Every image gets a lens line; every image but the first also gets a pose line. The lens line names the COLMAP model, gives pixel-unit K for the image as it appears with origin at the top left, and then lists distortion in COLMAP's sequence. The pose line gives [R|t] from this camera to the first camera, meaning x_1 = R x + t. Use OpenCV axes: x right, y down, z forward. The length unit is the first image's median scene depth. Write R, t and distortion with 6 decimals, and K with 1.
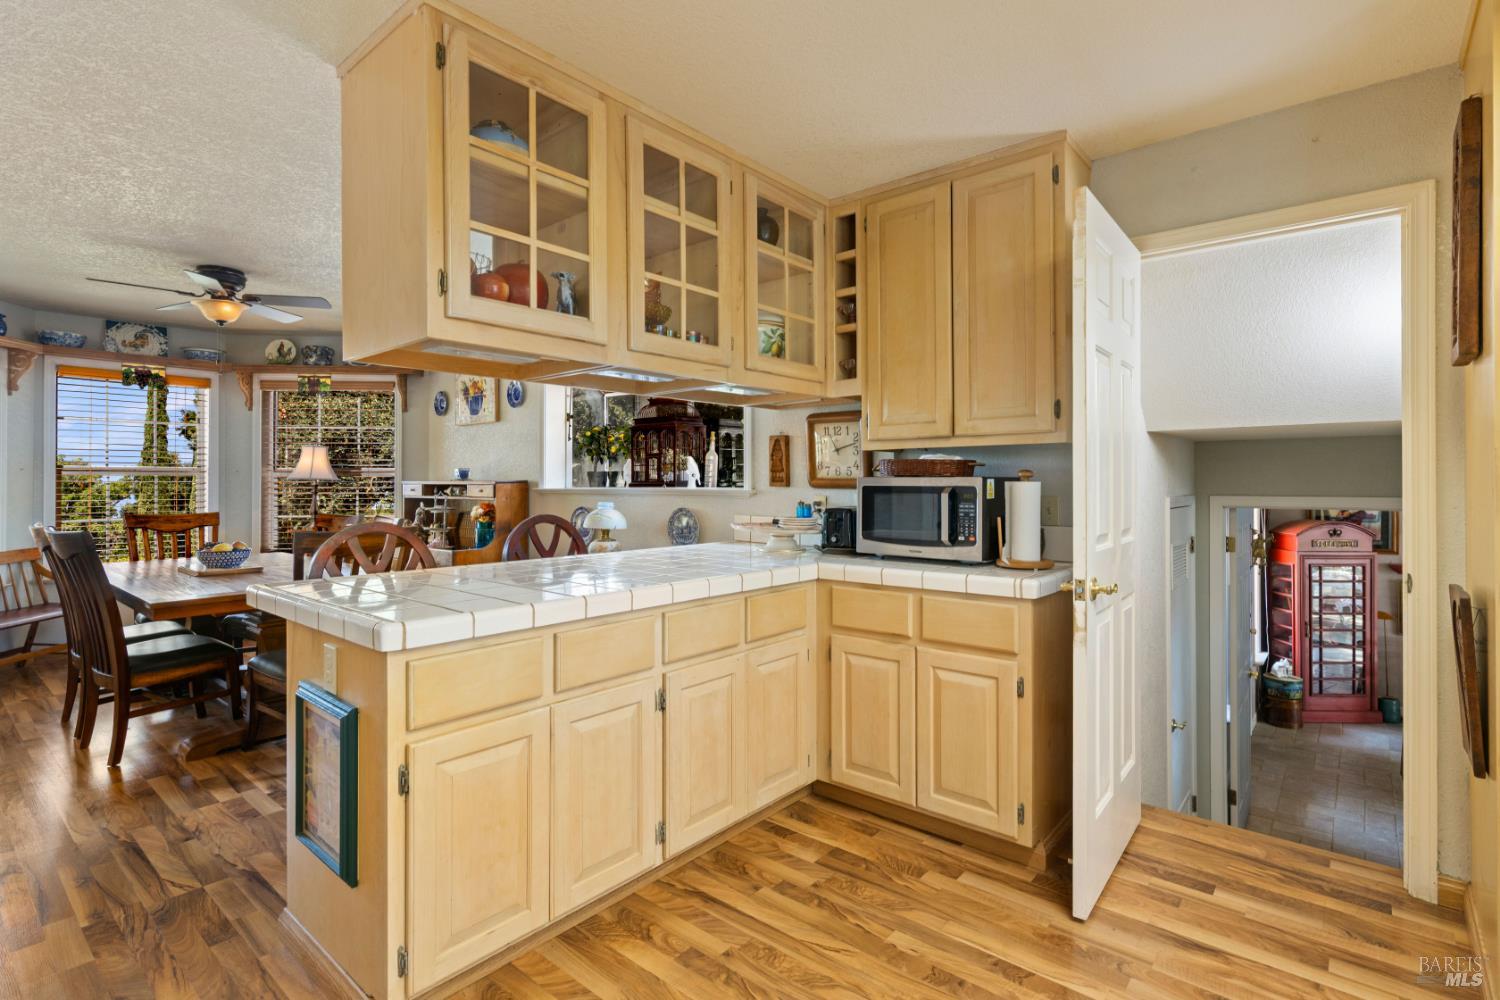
lens RADIAL K [[729.4, 0, 749.7], [0, 729.4, 486.4], [0, 0, 1]] dist [-0.002476, 0.000699]
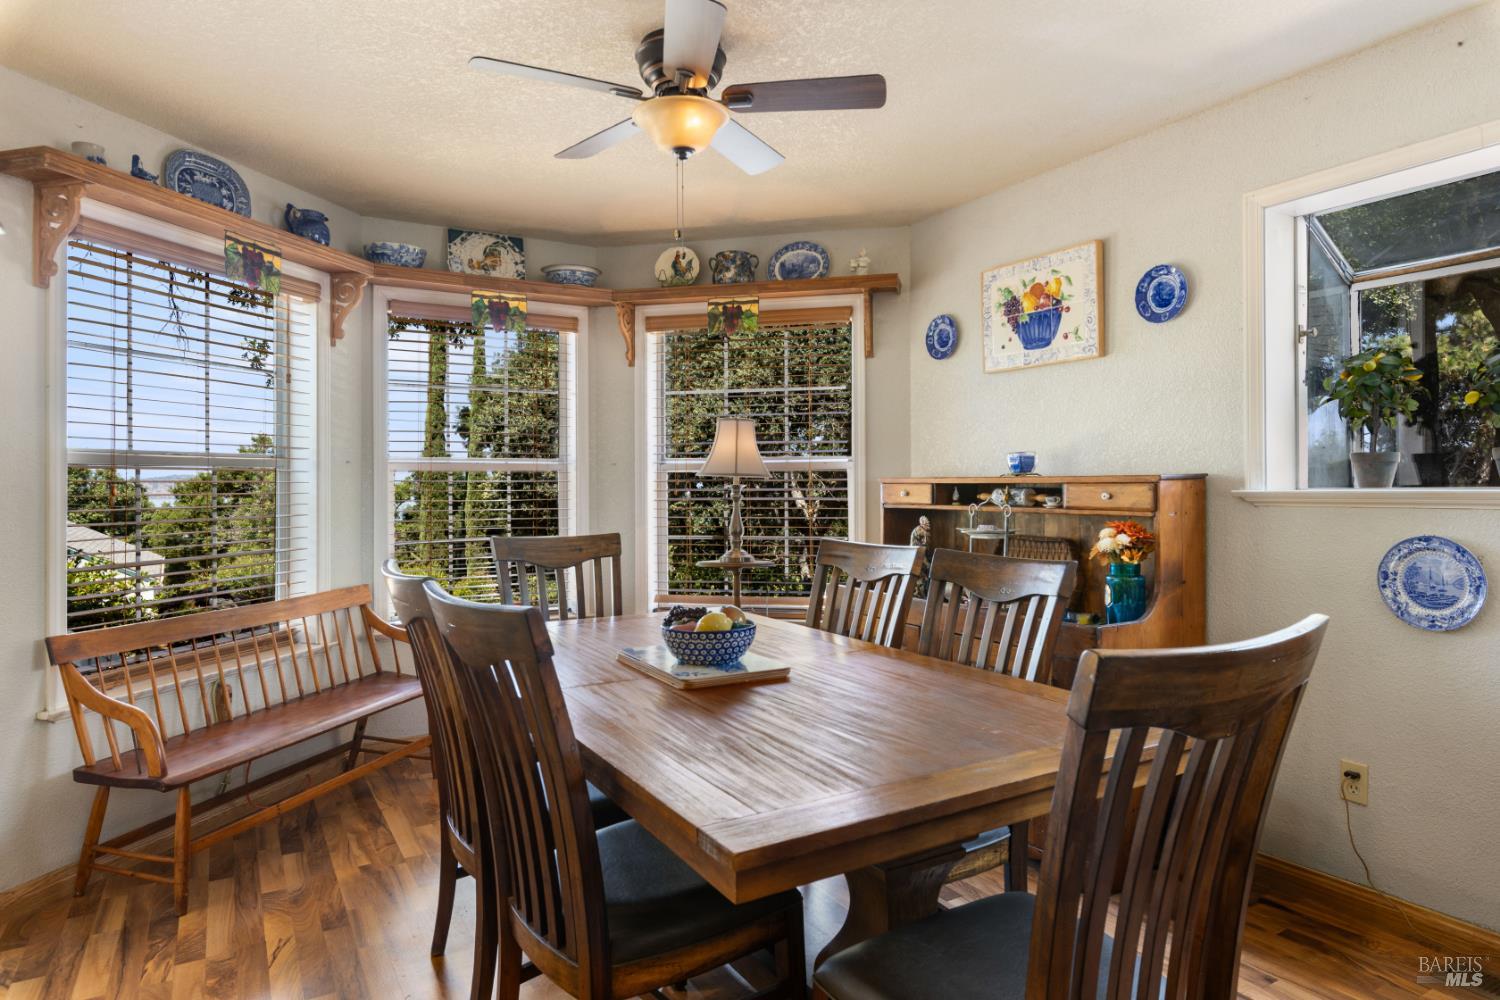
lens RADIAL K [[906.7, 0, 752.3], [0, 906.7, 492.0], [0, 0, 1]] dist [0.008754, 0.002207]
pose [[0.942228, -0.000319, -0.334973, -0.355010], [0.001930, 0.999988, 0.004477, 0.000254], [0.334968, -0.004865, 0.942217, 0.327337]]
